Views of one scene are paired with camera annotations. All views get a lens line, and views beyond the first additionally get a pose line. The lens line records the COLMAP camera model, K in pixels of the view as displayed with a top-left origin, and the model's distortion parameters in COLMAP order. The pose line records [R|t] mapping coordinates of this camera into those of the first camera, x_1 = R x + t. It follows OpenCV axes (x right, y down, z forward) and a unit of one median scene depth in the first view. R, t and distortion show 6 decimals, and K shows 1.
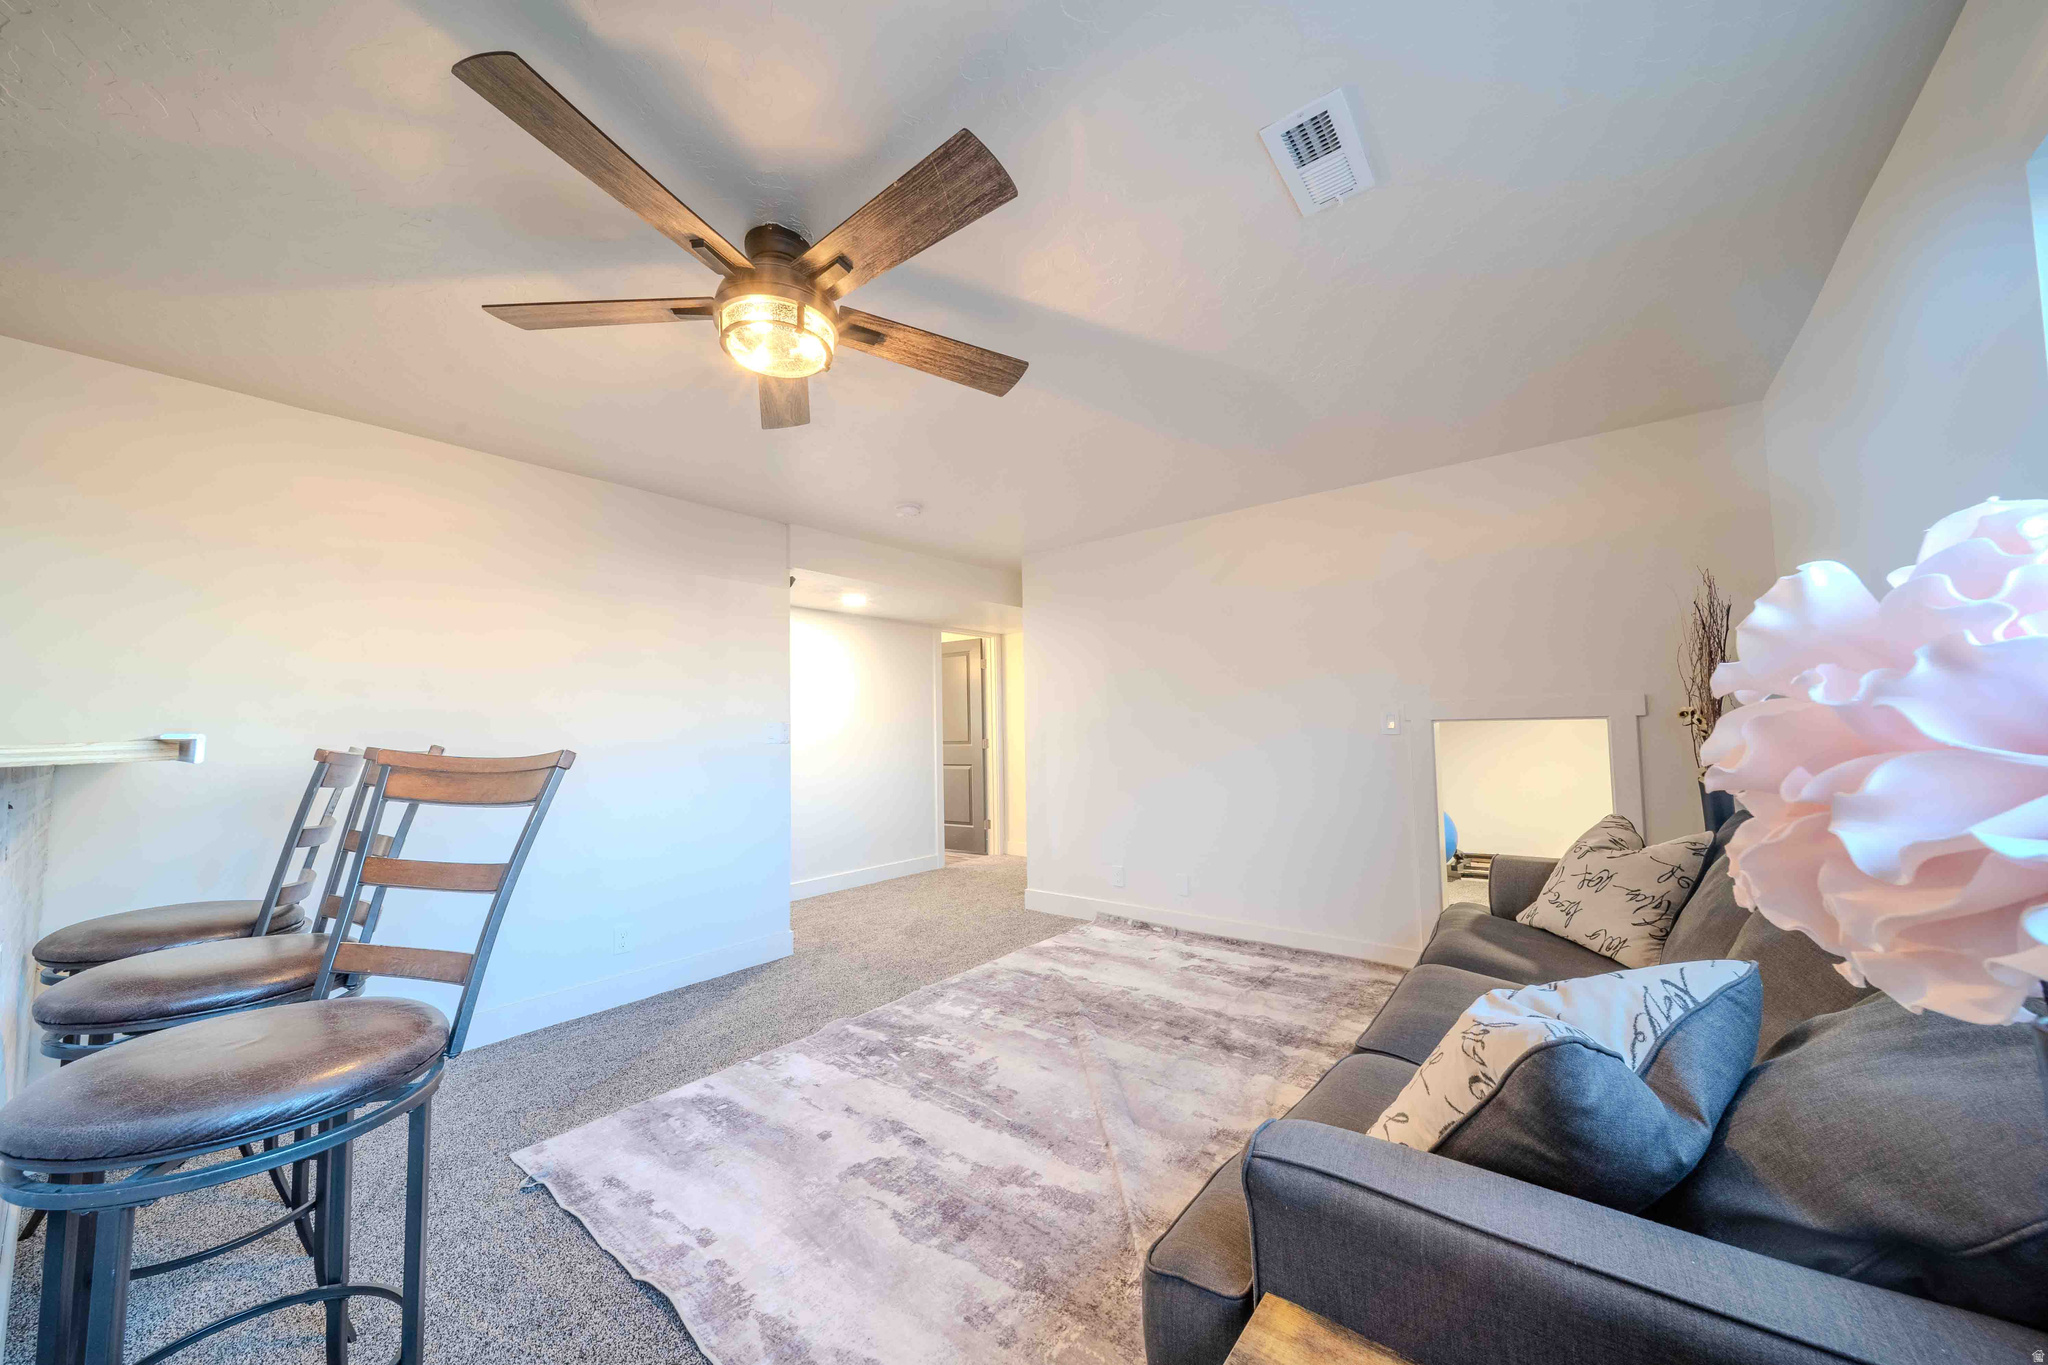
lens RADIAL K [[722.4, 0, 1016.0], [0, 722.4, 684.4], [0, 0, 1]] dist [0.000818, -0.001640]
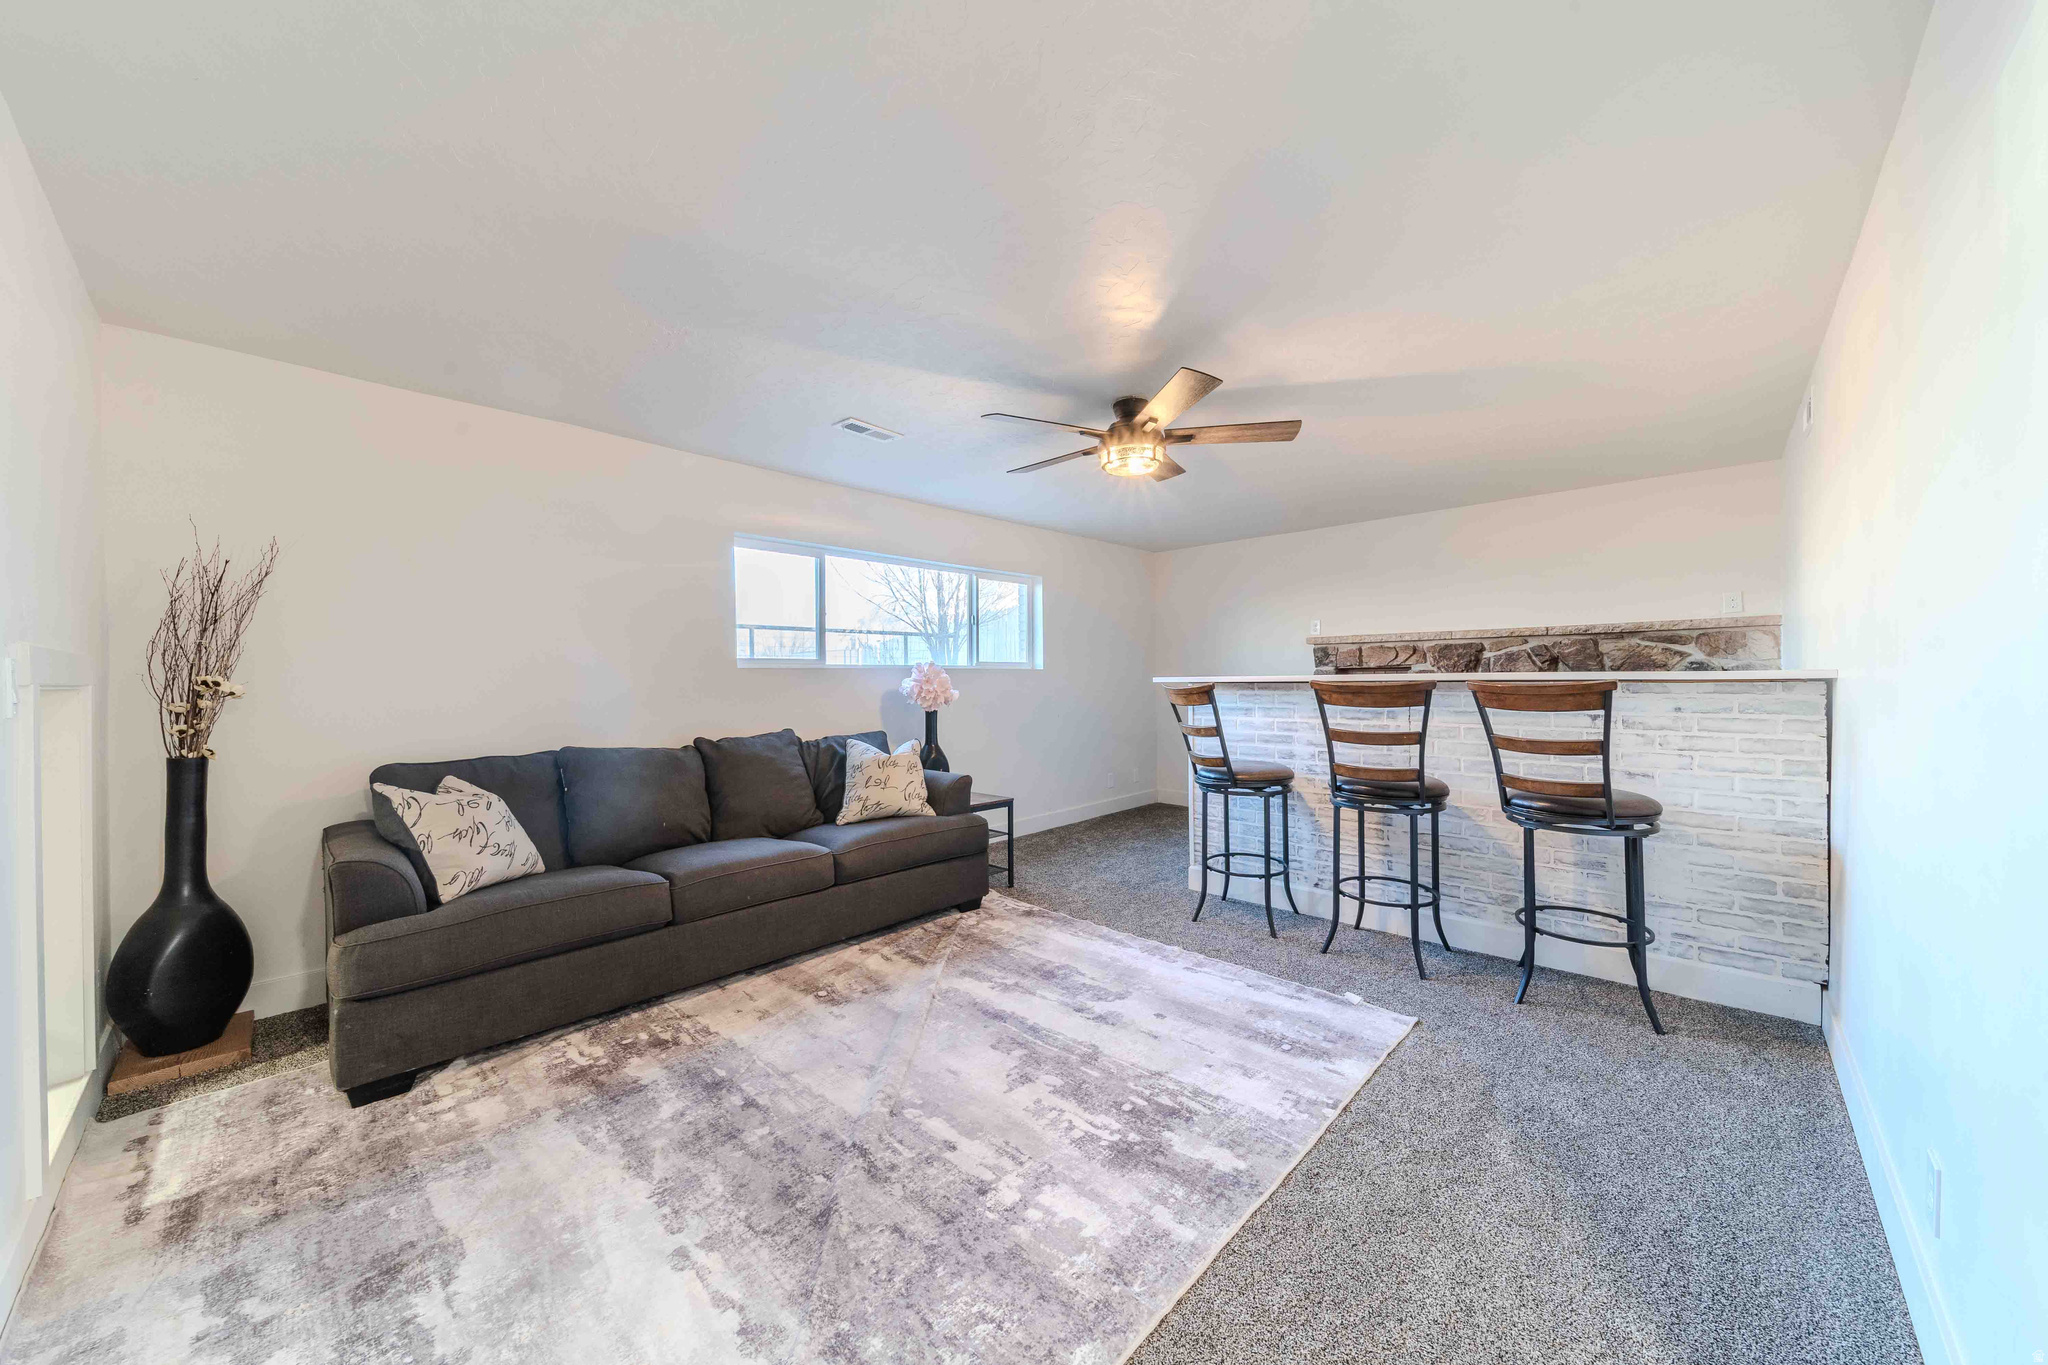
lens RADIAL K [[722.4, 0, 1016.0], [0, 722.4, 684.4], [0, 0, 1]] dist [0.000818, -0.001640]
pose [[-0.996026, 0.029213, 0.084138, -0.120061], [0.023720, 0.997567, -0.065554, 0.126579], [-0.085849, -0.063298, -0.994295, 1.860891]]
